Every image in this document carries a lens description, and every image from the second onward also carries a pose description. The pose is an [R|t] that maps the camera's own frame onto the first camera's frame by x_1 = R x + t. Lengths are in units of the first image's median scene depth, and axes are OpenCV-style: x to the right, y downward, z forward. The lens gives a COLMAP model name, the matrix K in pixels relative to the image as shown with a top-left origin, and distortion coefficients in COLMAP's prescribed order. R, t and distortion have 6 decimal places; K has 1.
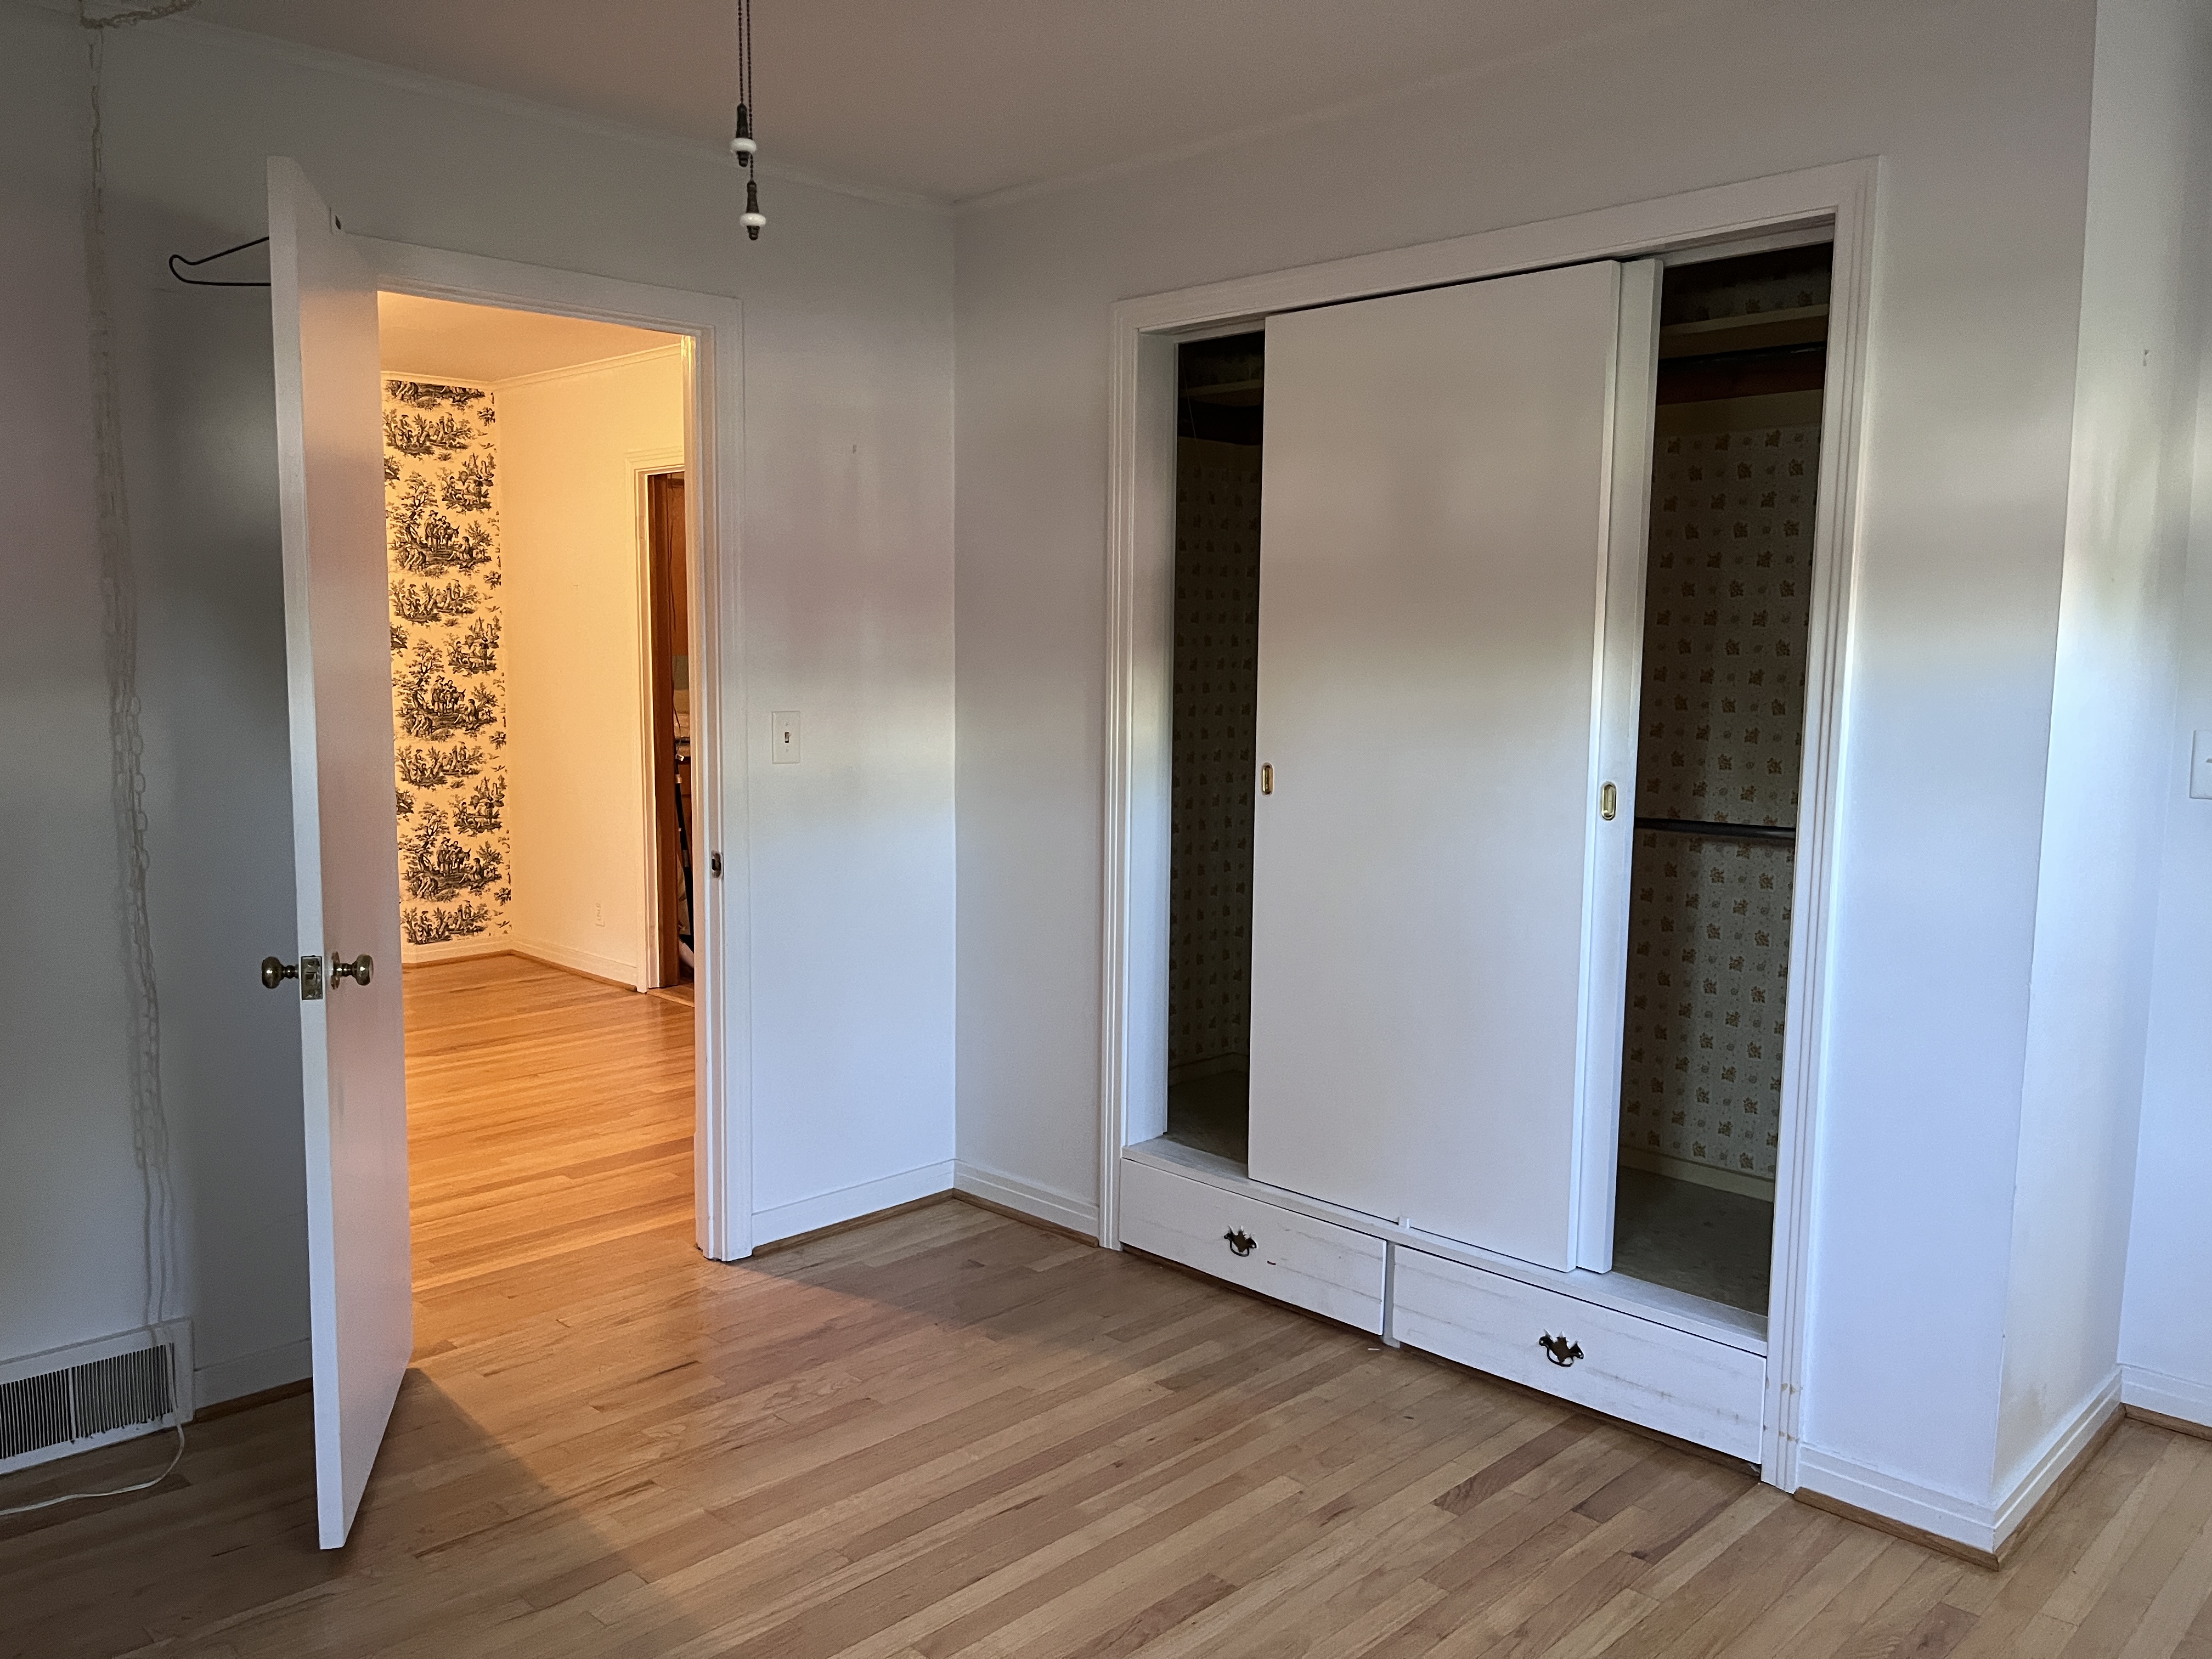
lens RADIAL K [[1701.1, 0, 1092.7], [0, 1701.1, 843.8], [0, 0, 1]] dist [0.063296, -0.081771]
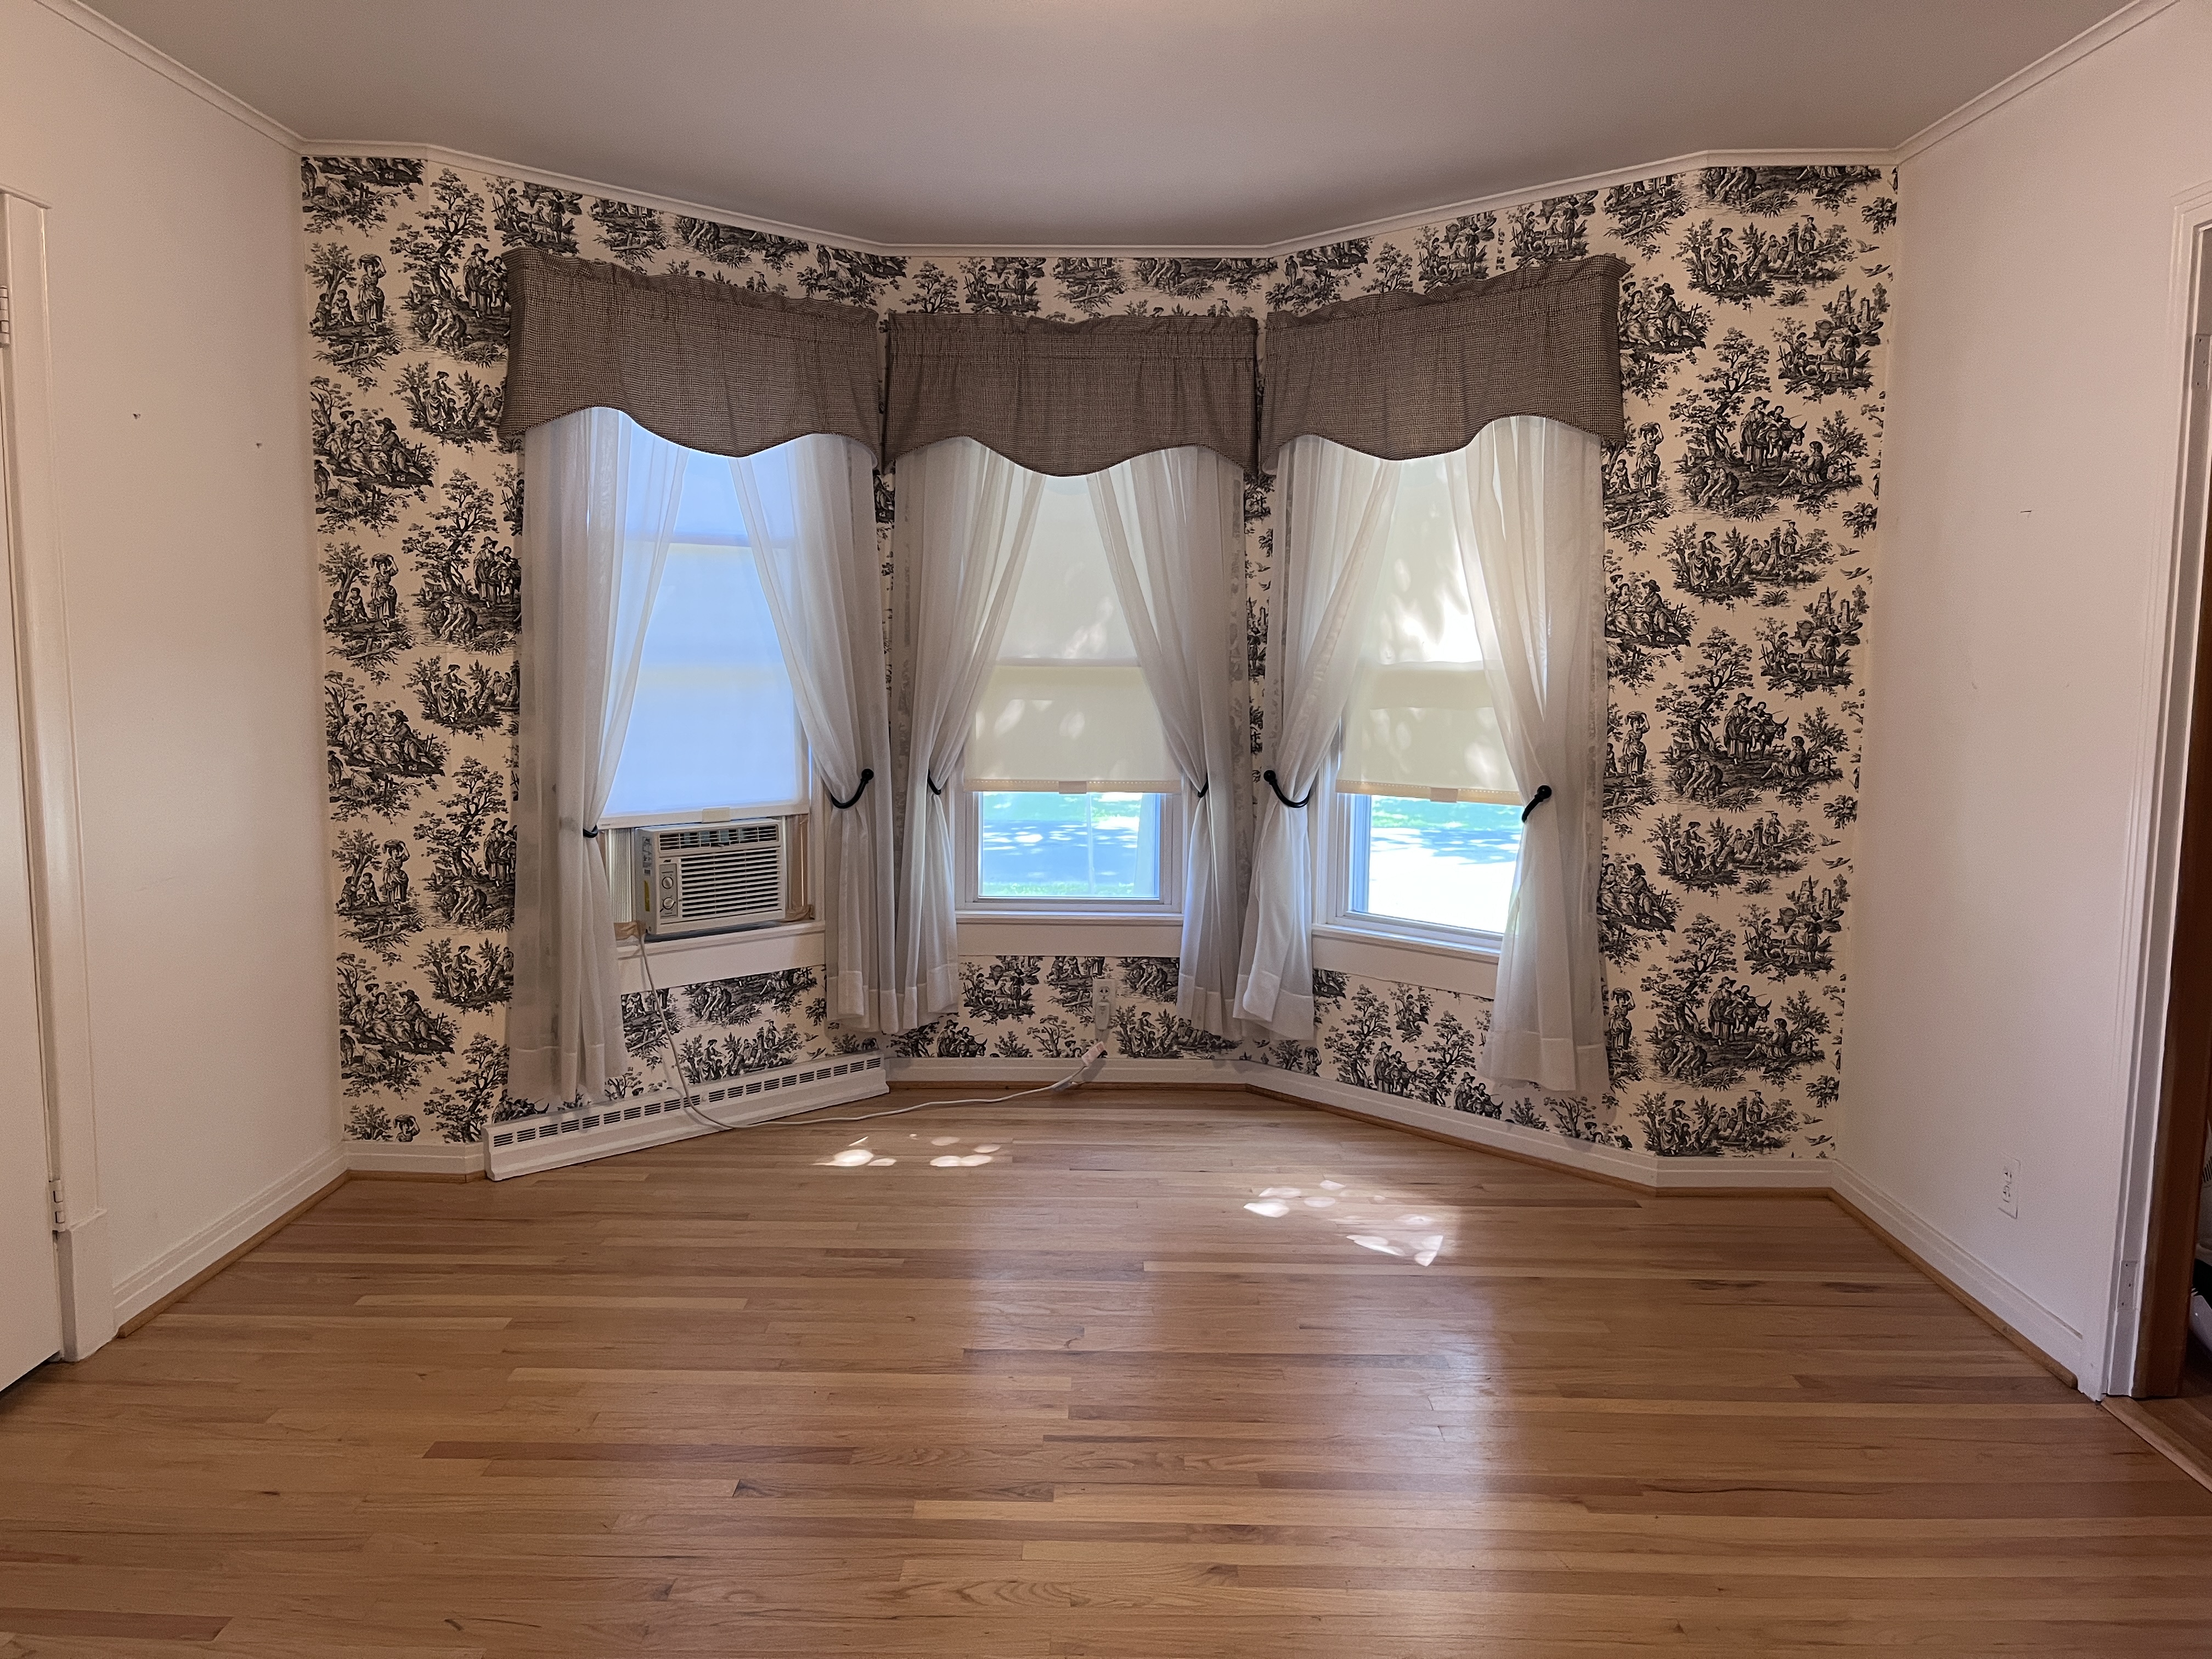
lens RADIAL K [[1701.1, 0, 1084.9], [0, 1701.1, 835.3], [0, 0, 1]] dist [0.063296, -0.081771]
pose [[0.704333, 0.080942, -0.705240, -0.131471], [-0.089458, 0.995678, 0.024933, -0.046074], [0.704211, 0.045528, 0.708530, 0.448081]]
